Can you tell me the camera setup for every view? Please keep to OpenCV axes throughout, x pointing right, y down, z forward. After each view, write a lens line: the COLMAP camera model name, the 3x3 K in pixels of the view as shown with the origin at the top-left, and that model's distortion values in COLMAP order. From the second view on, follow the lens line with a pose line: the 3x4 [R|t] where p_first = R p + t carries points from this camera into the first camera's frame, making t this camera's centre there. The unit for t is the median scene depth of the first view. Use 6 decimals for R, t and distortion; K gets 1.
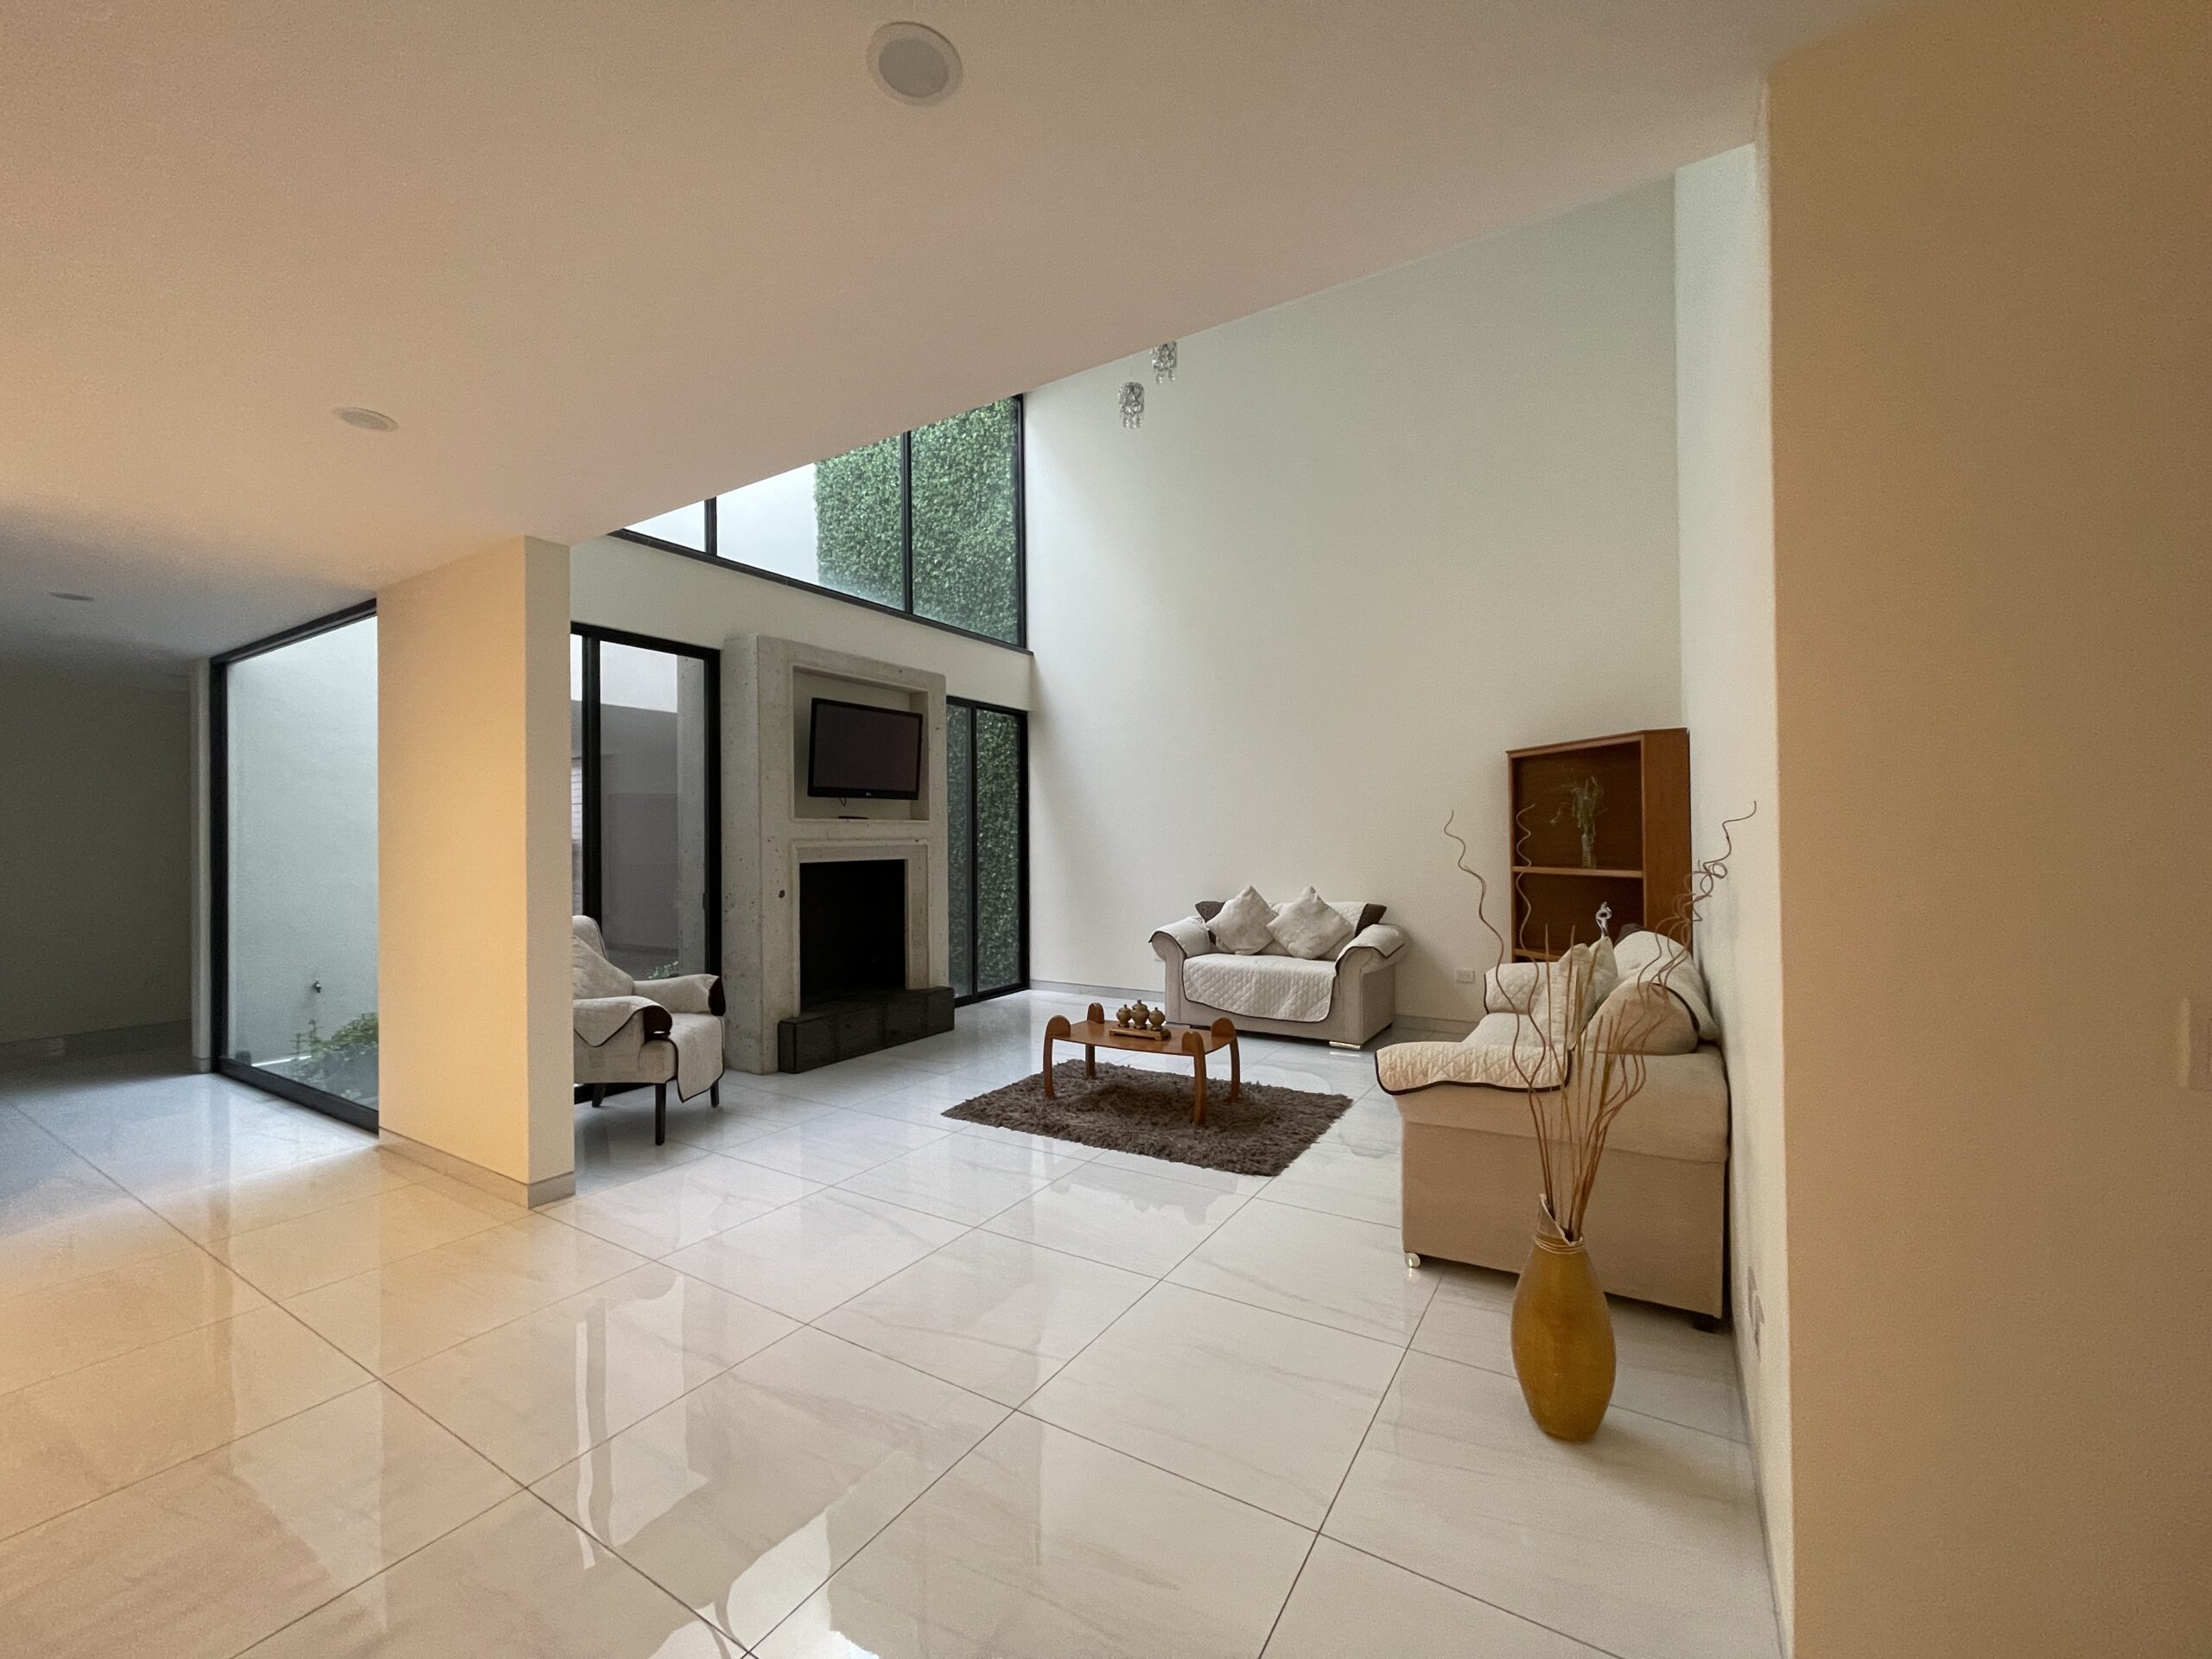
lens RADIAL K [[883.7, 0, 1103.0], [0, 883.7, 834.5], [0, 0, 1]] dist [0.000121, -0.000345]
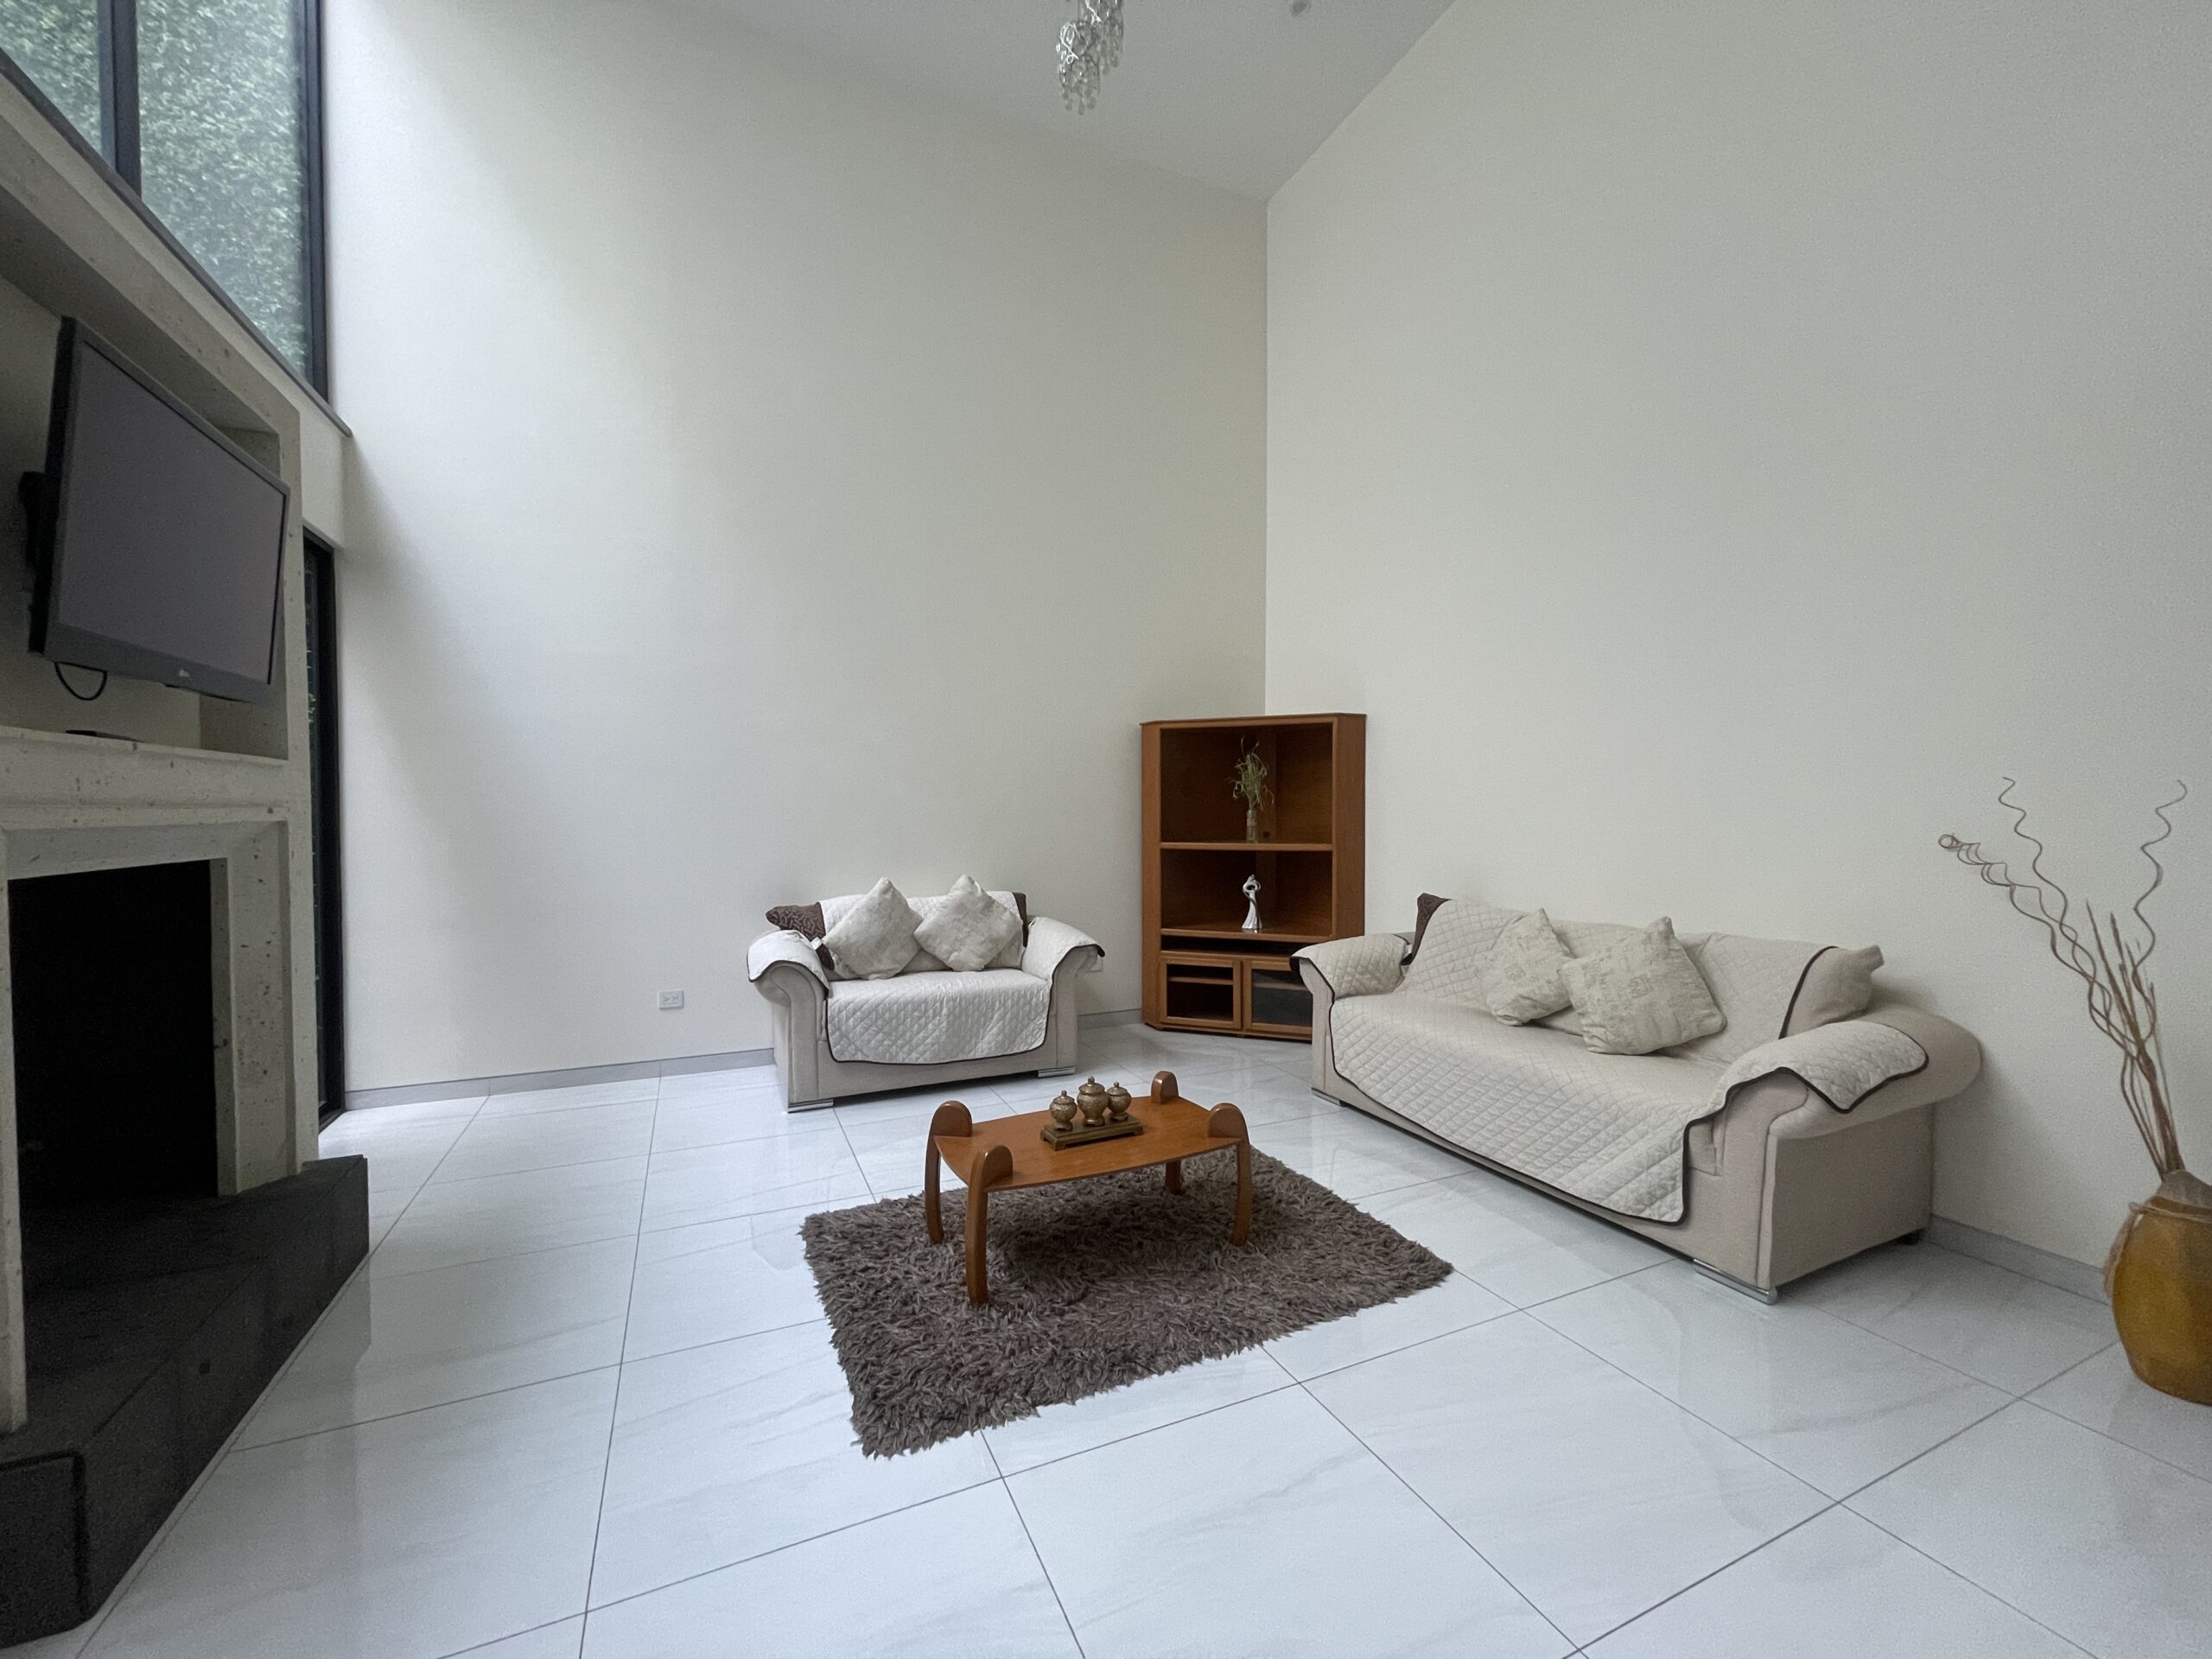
lens RADIAL K [[883.7, 0, 1103.0], [0, 883.7, 834.5], [0, 0, 1]] dist [0.000121, -0.000345]
pose [[0.560953, -0.014667, 0.827718, -0.380006], [-0.007344, 0.999716, 0.022692, 0.006571], [-0.827815, -0.018808, 0.560686, 0.552124]]
